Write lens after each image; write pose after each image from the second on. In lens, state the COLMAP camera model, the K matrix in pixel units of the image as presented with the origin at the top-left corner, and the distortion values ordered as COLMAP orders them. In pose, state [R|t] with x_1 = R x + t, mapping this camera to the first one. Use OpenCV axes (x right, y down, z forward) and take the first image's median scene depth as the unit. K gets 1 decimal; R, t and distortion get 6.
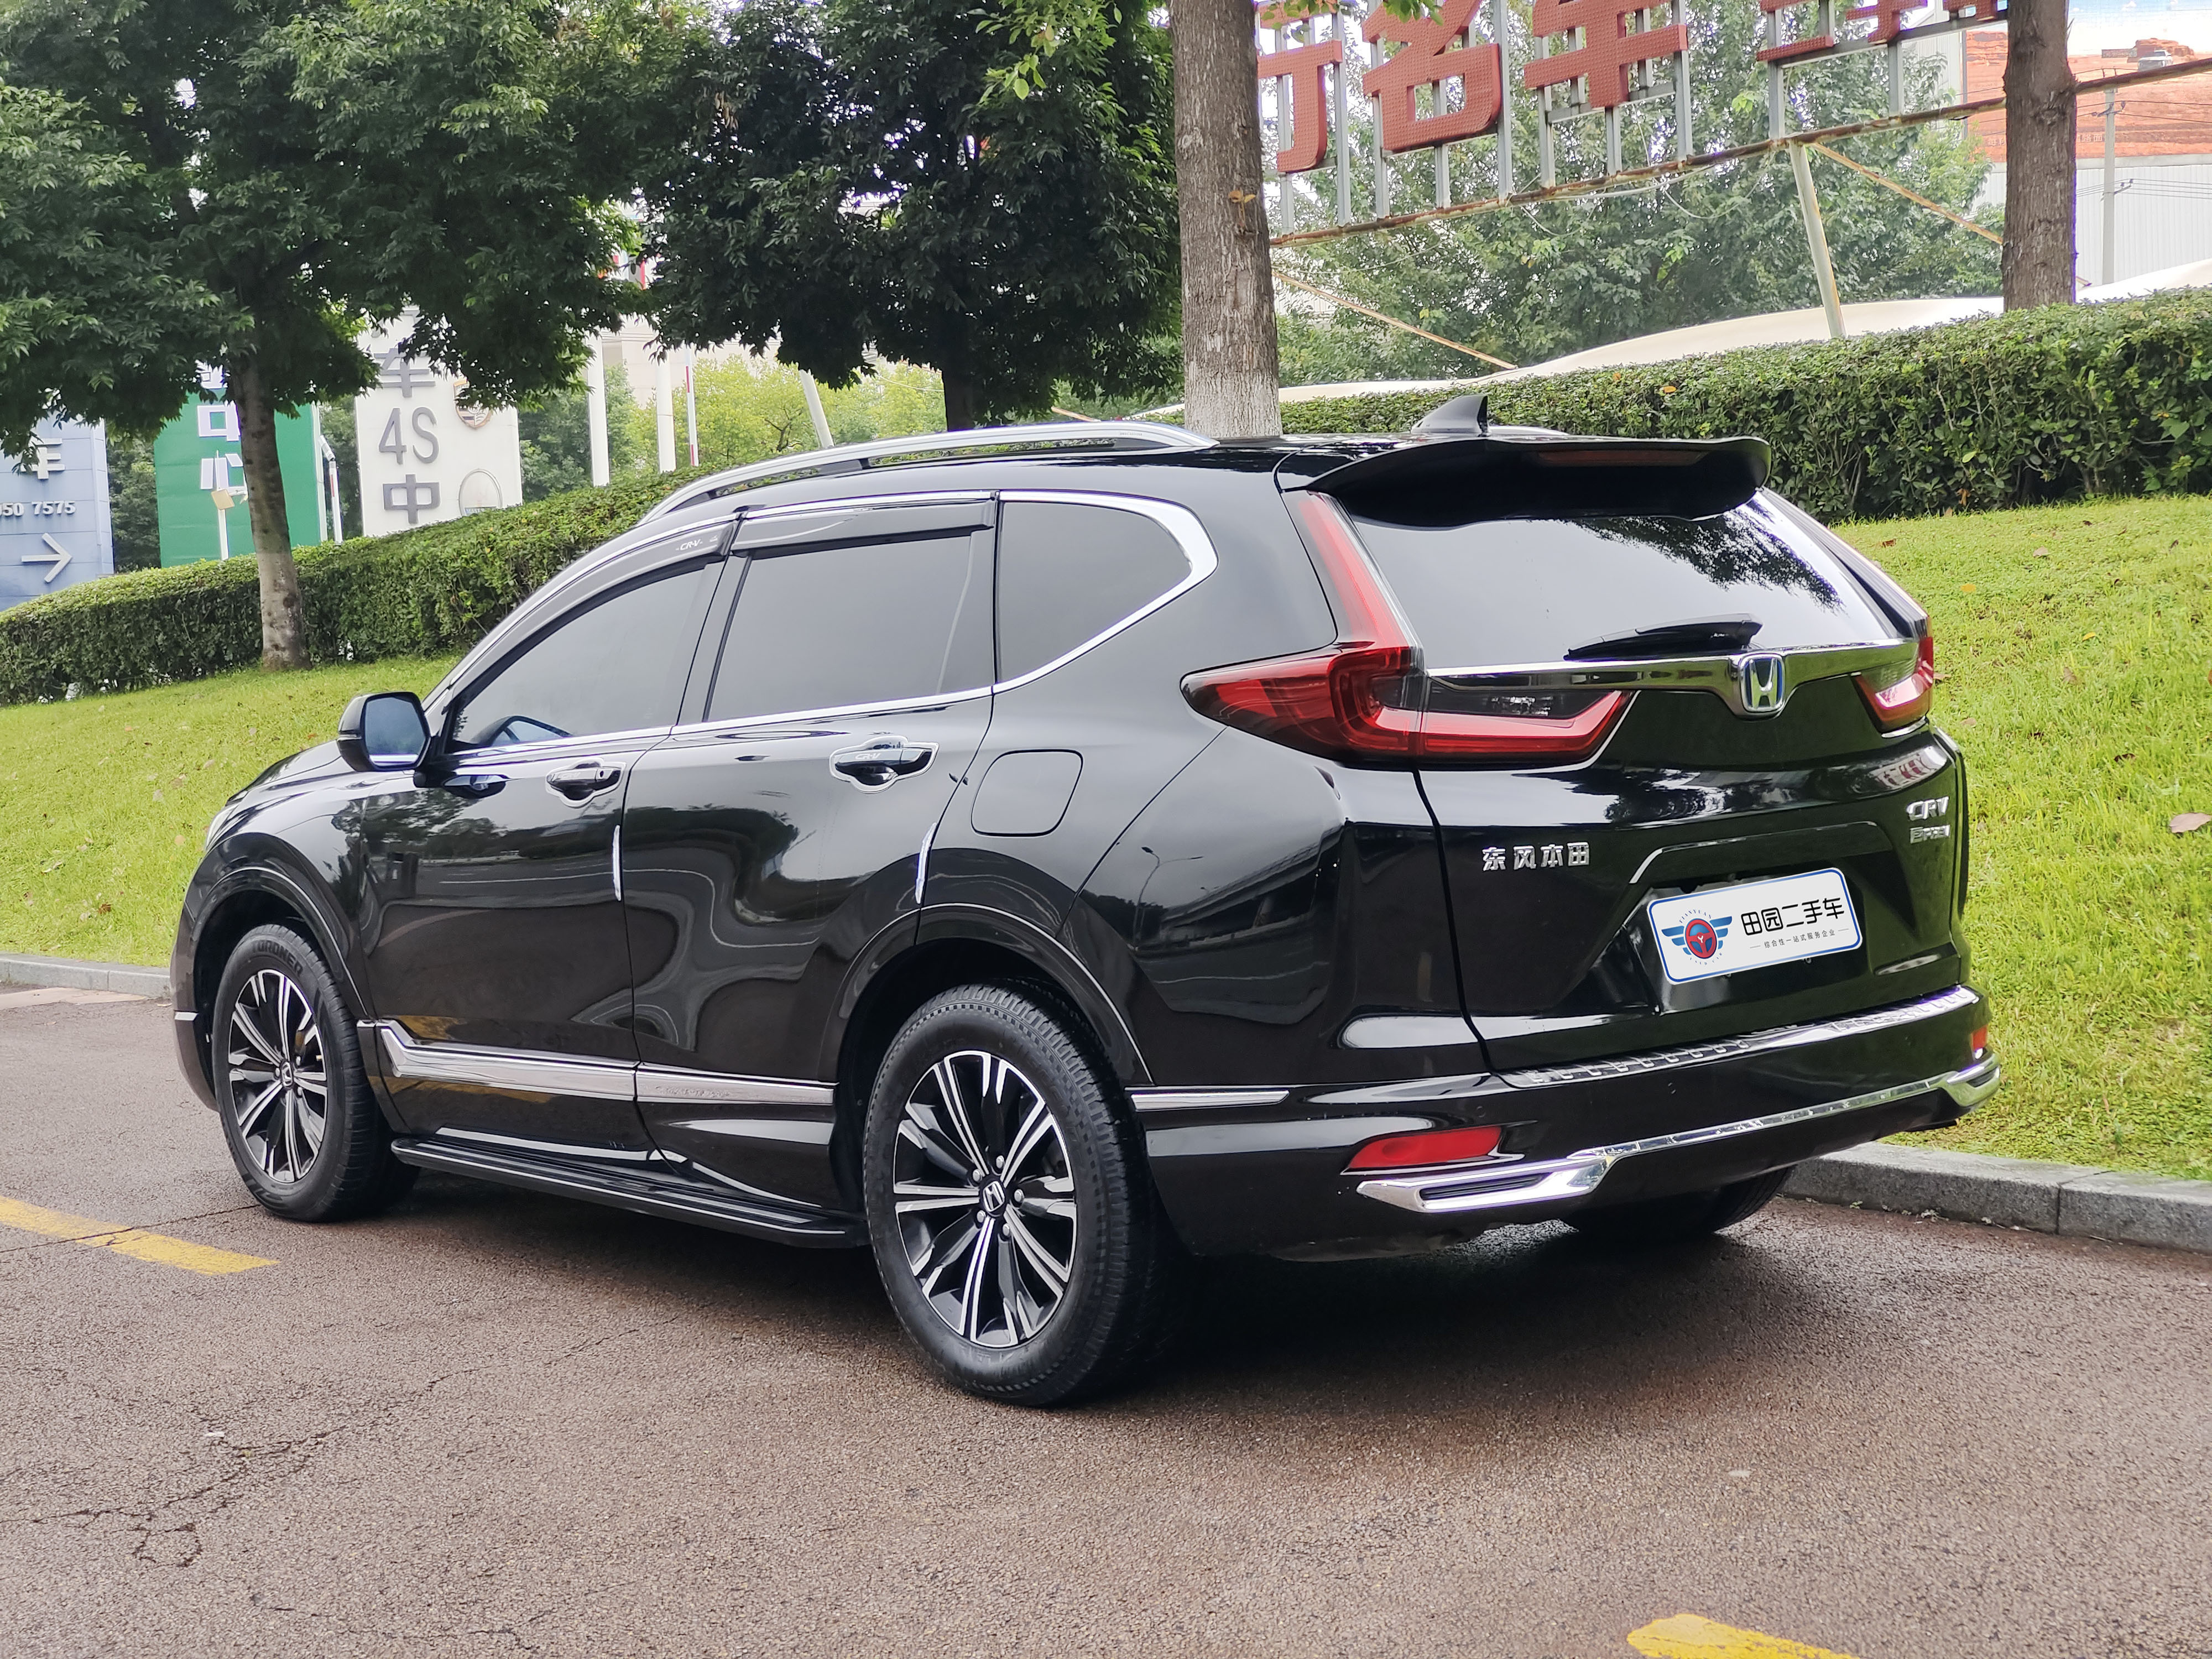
lens RADIAL K [[2773.7, 0, 1020.5], [0, 2773.7, 821.5], [0, 0, 1]] dist [0.136434, 0.000000]
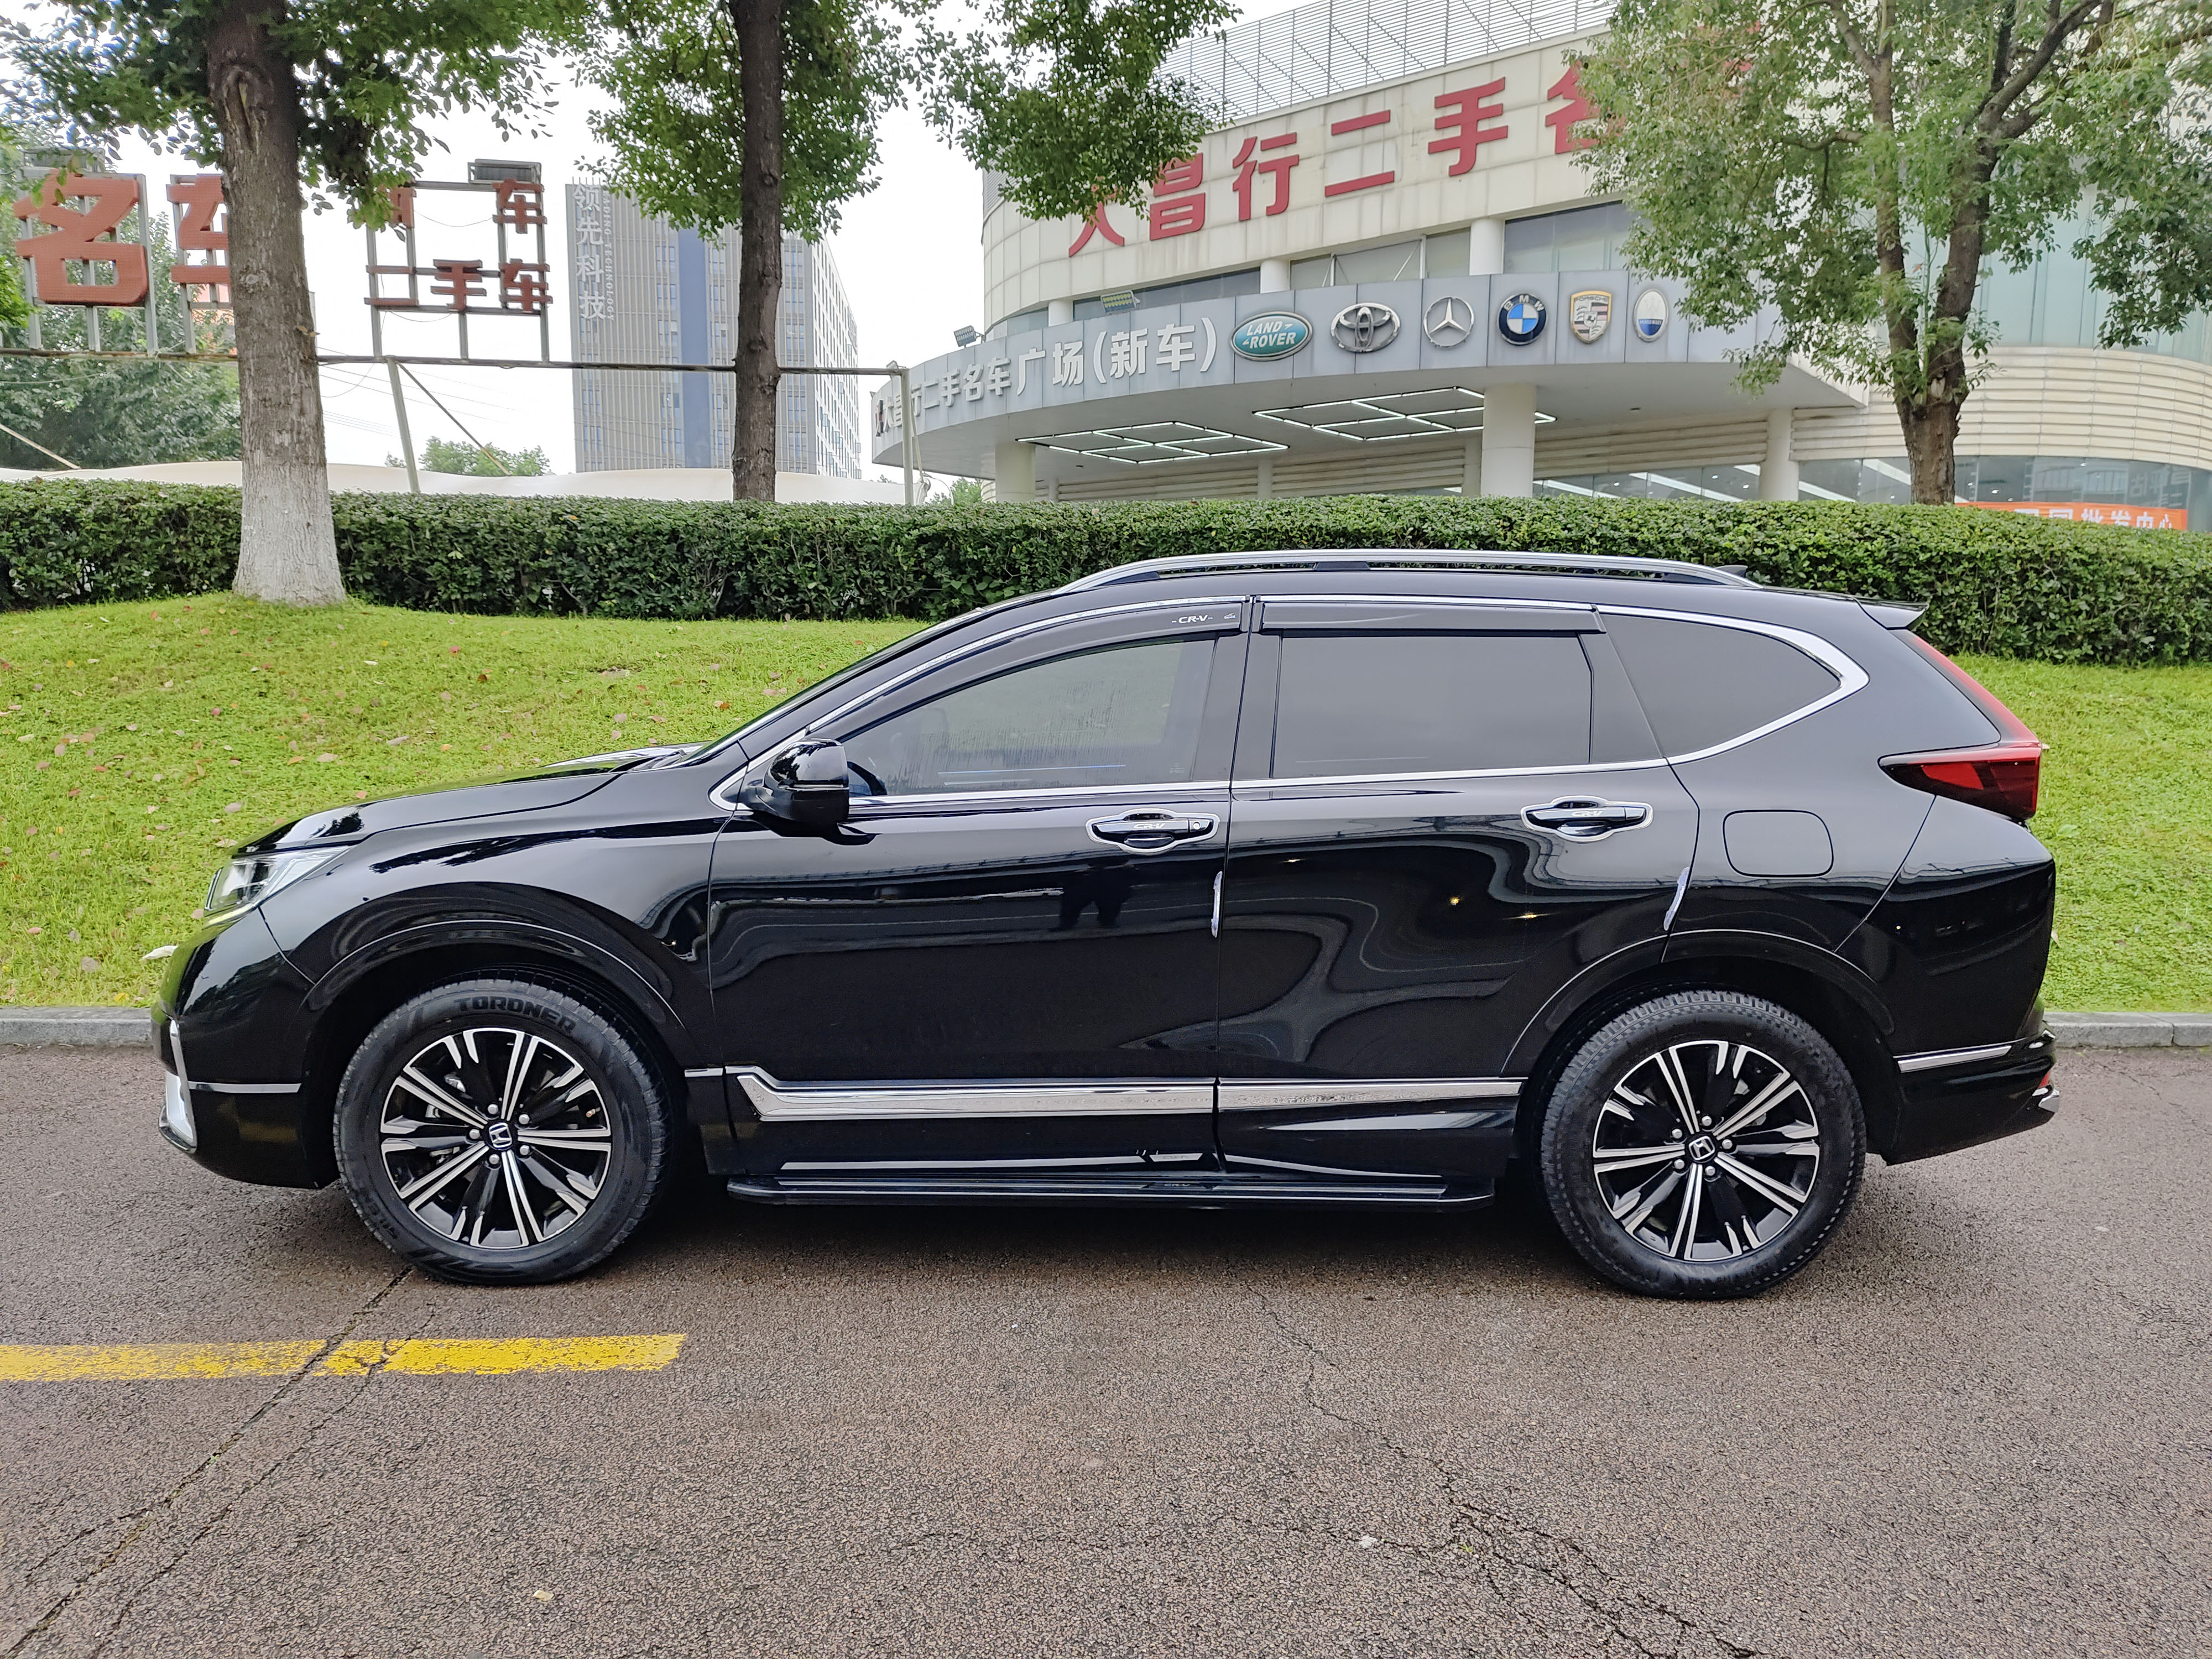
lens RADIAL K [[1539.7, 0, 1111.2], [0, 1539.7, 834.9], [0, 0, 1]] dist [0.026106, -0.031779]
pose [[0.656305, -0.031845, 0.753823, -0.622467], [0.003319, 0.999221, 0.039322, -0.036298], [-0.754488, -0.023305, 0.655900, 0.615614]]
